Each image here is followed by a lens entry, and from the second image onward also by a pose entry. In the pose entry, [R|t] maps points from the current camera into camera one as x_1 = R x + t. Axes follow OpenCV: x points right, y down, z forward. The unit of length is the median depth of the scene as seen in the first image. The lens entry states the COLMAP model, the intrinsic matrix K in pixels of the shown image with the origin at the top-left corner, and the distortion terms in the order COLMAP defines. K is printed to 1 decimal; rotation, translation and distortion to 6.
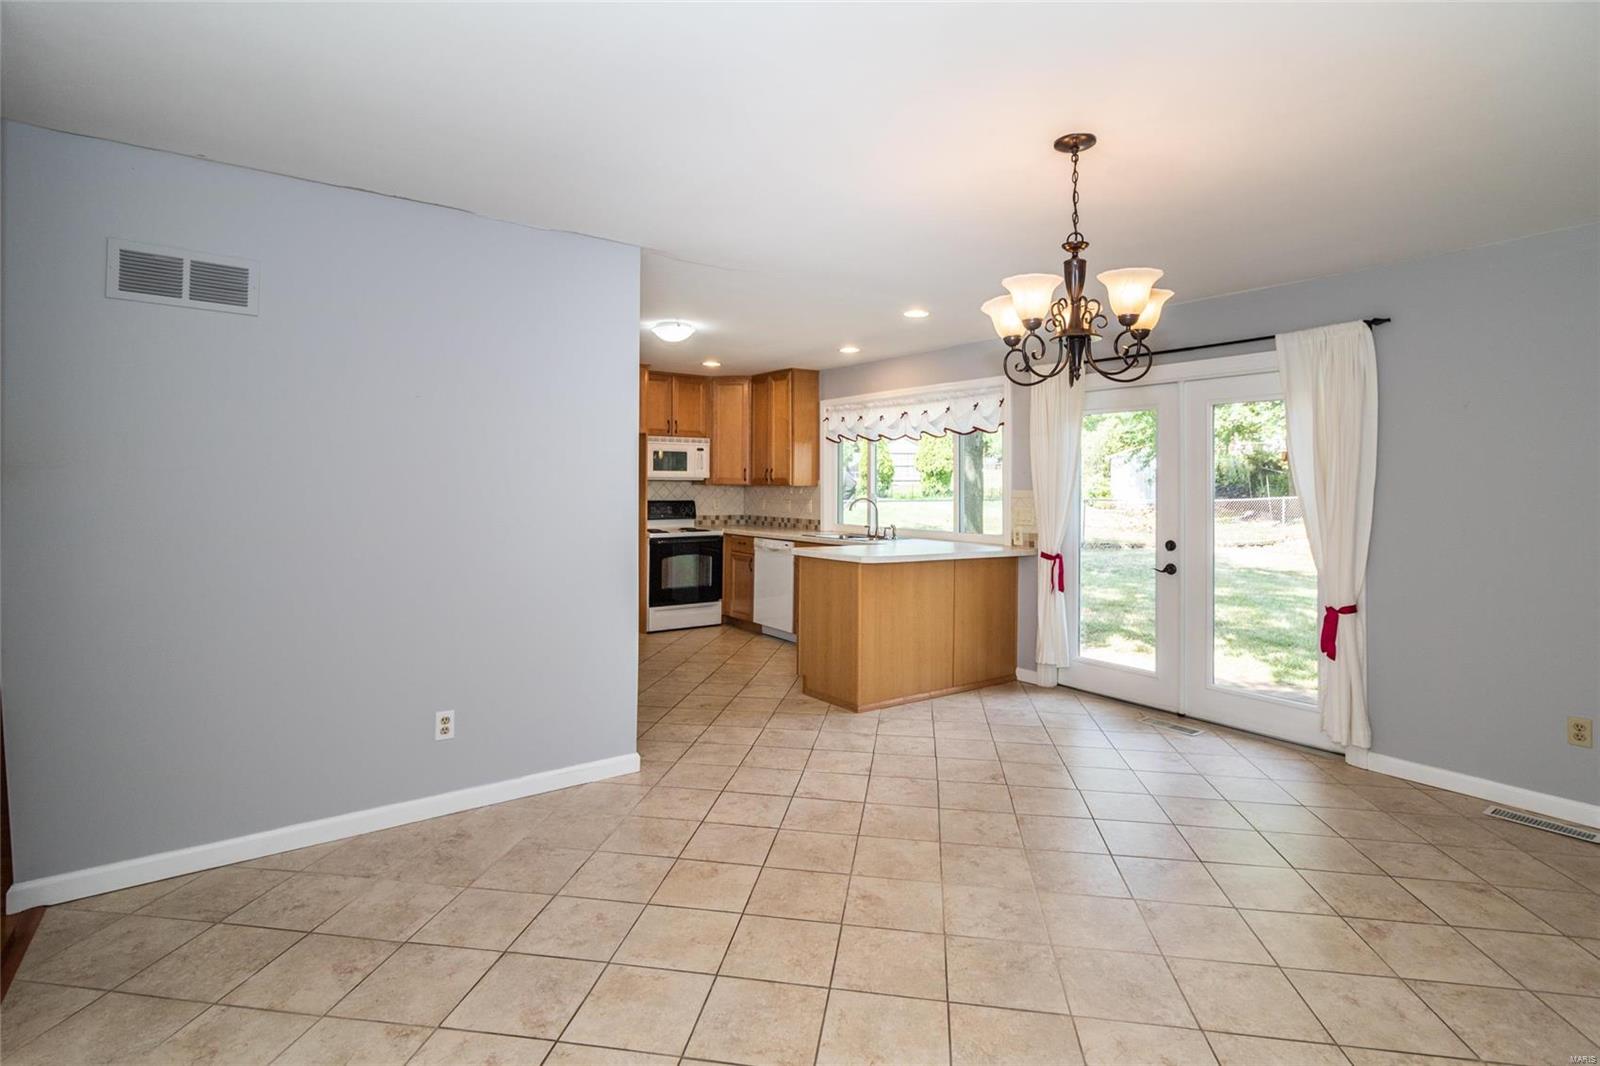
lens RADIAL K [[774.8, 0, 845.4], [0, 774.8, 480.2], [0, 0, 1]] dist [0.002210, 0.000278]
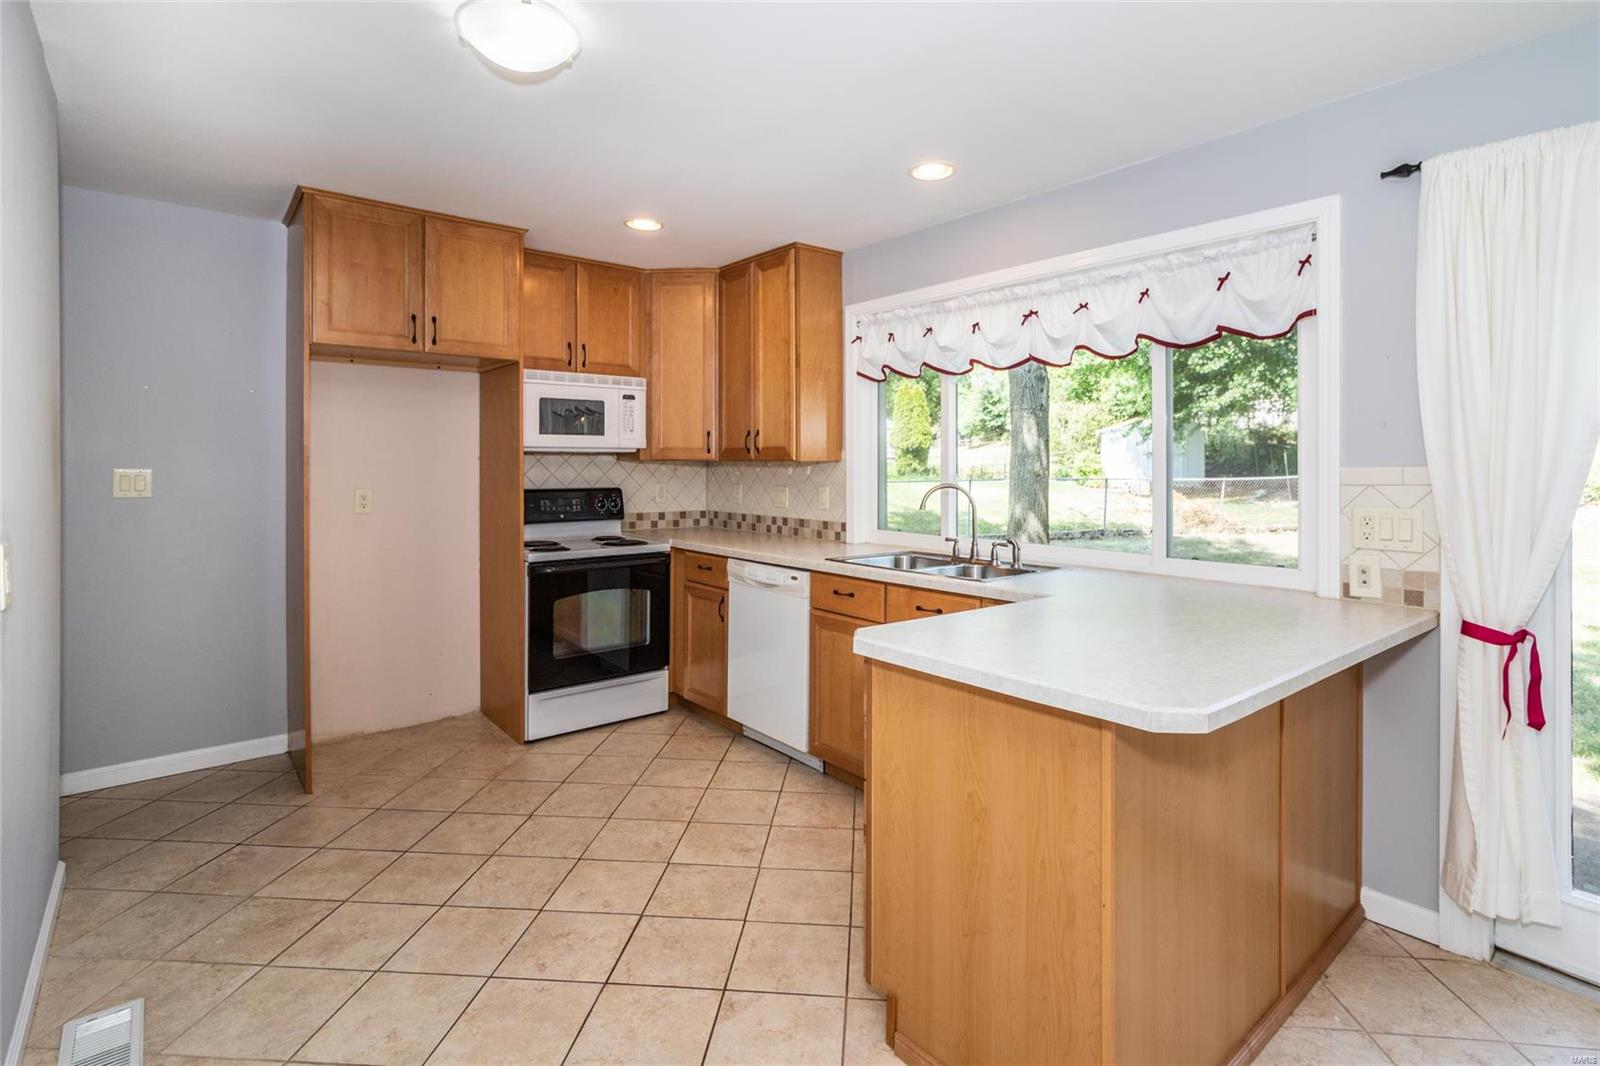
lens RADIAL K [[800.0, 0, 807.9], [0, 800.0, 466.0], [0, 0, 1]] dist [0.007004, 0.000932]
pose [[0.999985, -0.004825, 0.002423, -0.060962], [0.004803, 0.999948, 0.009050, 0.005512], [-0.002466, -0.009038, 0.999956, 0.430363]]
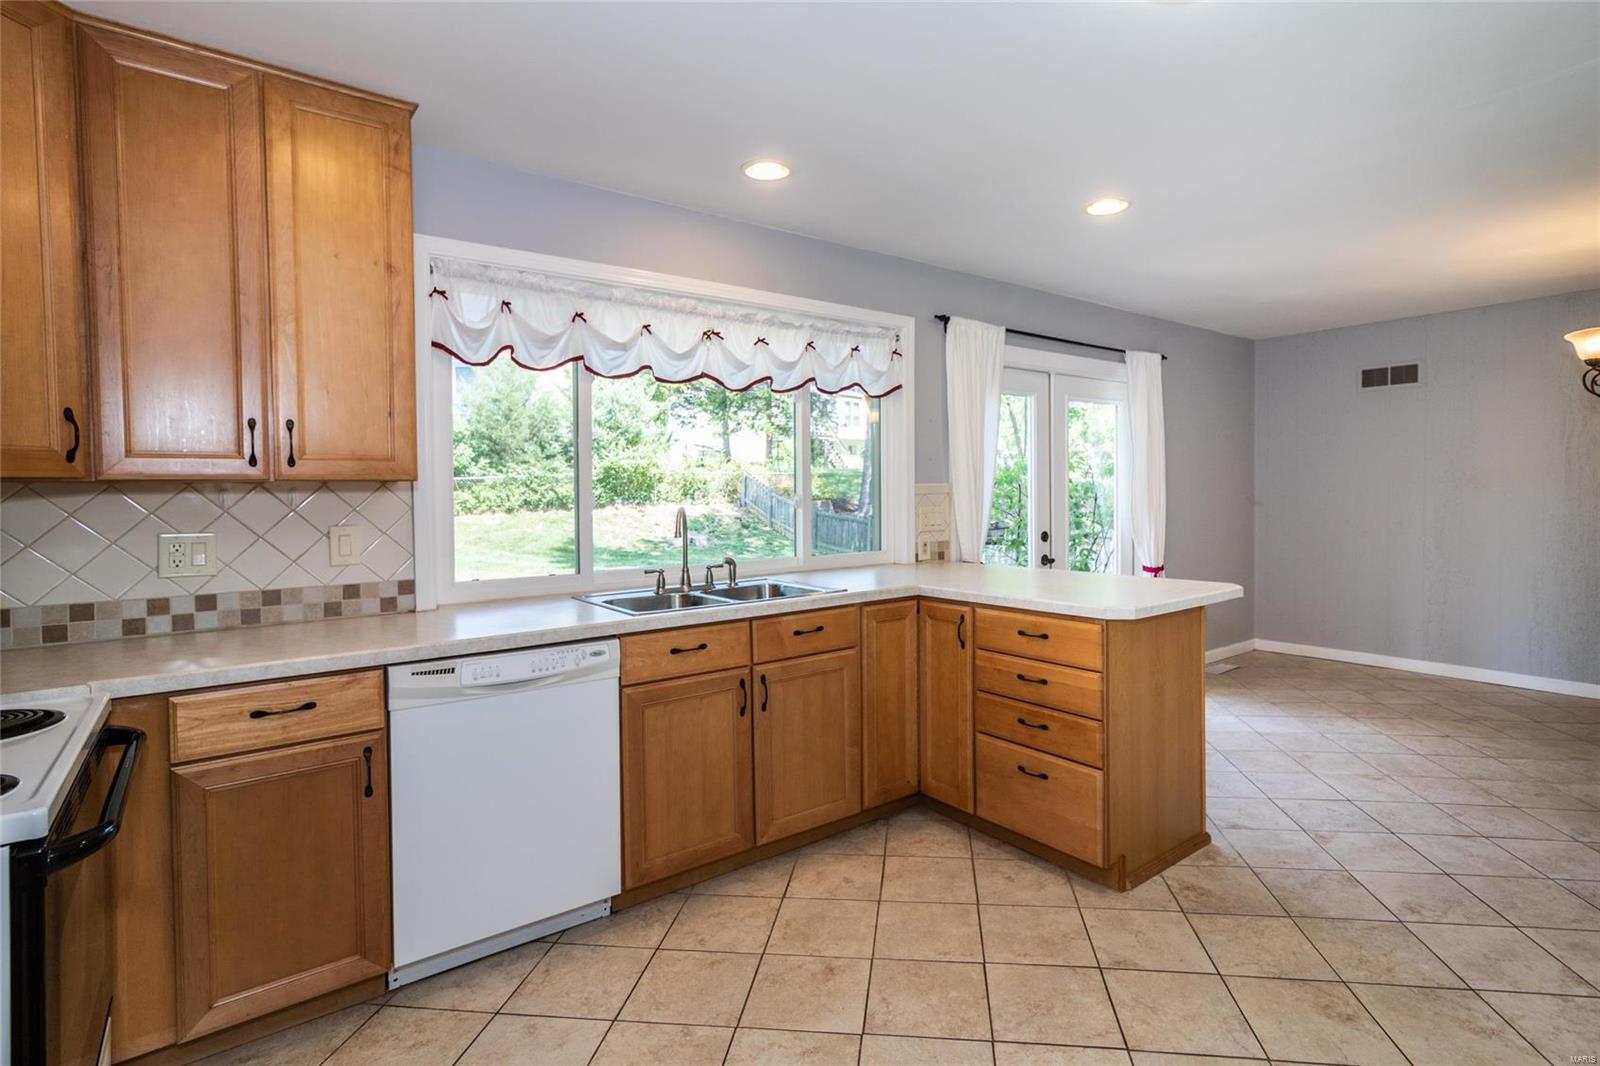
lens RADIAL K [[786.3, 0, 861.6], [0, 786.3, 509.9], [0, 0, 1]] dist [0.000950, 0.000071]
pose [[0.005891, -0.037522, 0.999278, -0.384287], [0.002799, 0.999292, 0.037507, 0.007402], [-0.999979, 0.002576, 0.005991, 0.801025]]
